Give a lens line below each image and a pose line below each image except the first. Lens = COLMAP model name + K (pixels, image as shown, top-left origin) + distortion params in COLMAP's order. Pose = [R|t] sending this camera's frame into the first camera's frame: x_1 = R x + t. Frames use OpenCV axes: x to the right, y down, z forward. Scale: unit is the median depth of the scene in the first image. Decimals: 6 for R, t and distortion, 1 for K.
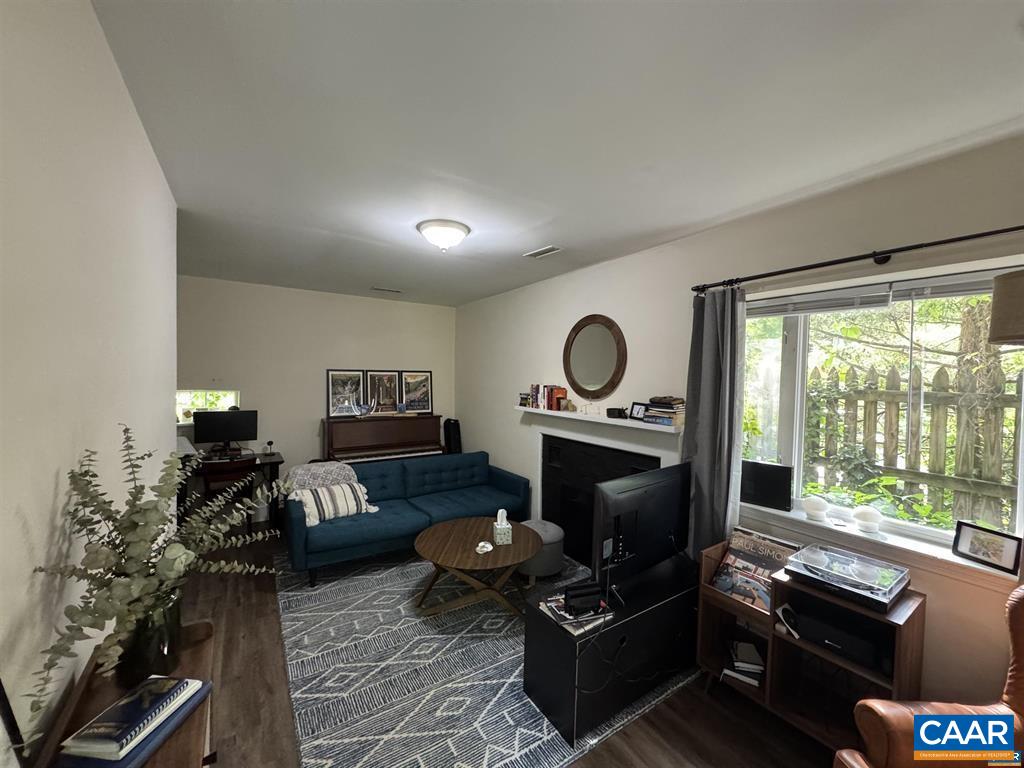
lens RADIAL K [[400.9, 0, 512.8], [0, 400.9, 384.3], [0, 0, 1]] dist [-0.000013, -0.000004]
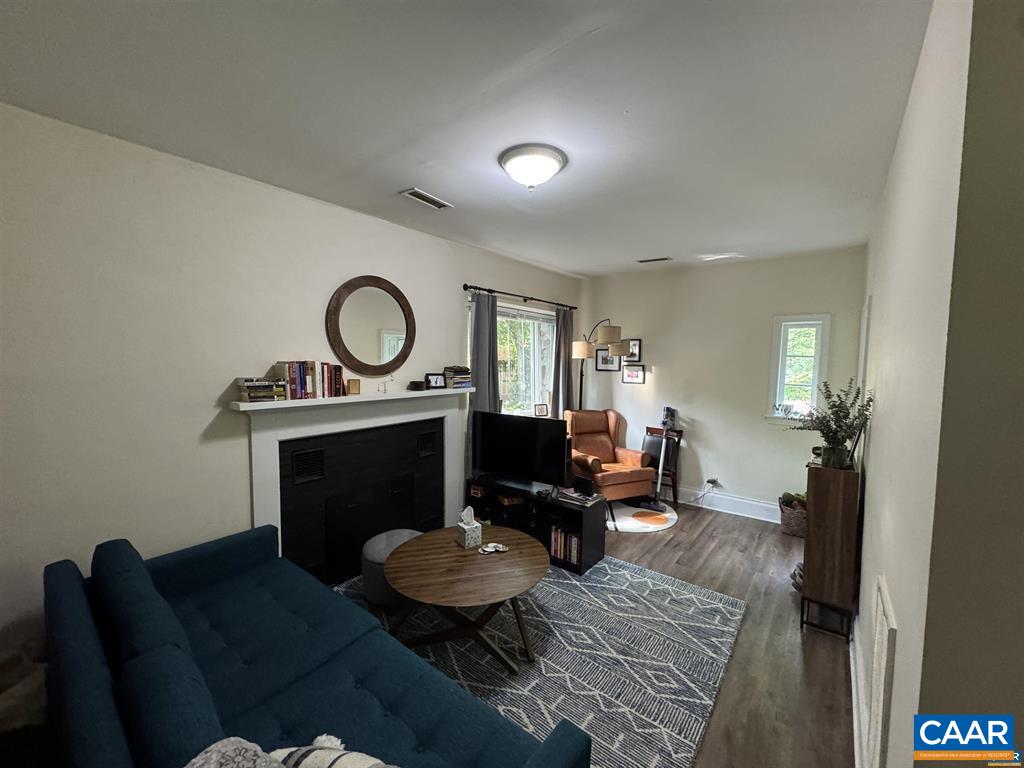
lens RADIAL K [[400.9, 0, 512.8], [0, 400.9, 384.3], [0, 0, 1]] dist [-0.000013, -0.000004]
pose [[-0.297199, -0.080283, 0.951434, -1.020950], [0.010153, 0.996137, 0.087226, -0.023622], [-0.954761, 0.035583, -0.295236, 1.397995]]
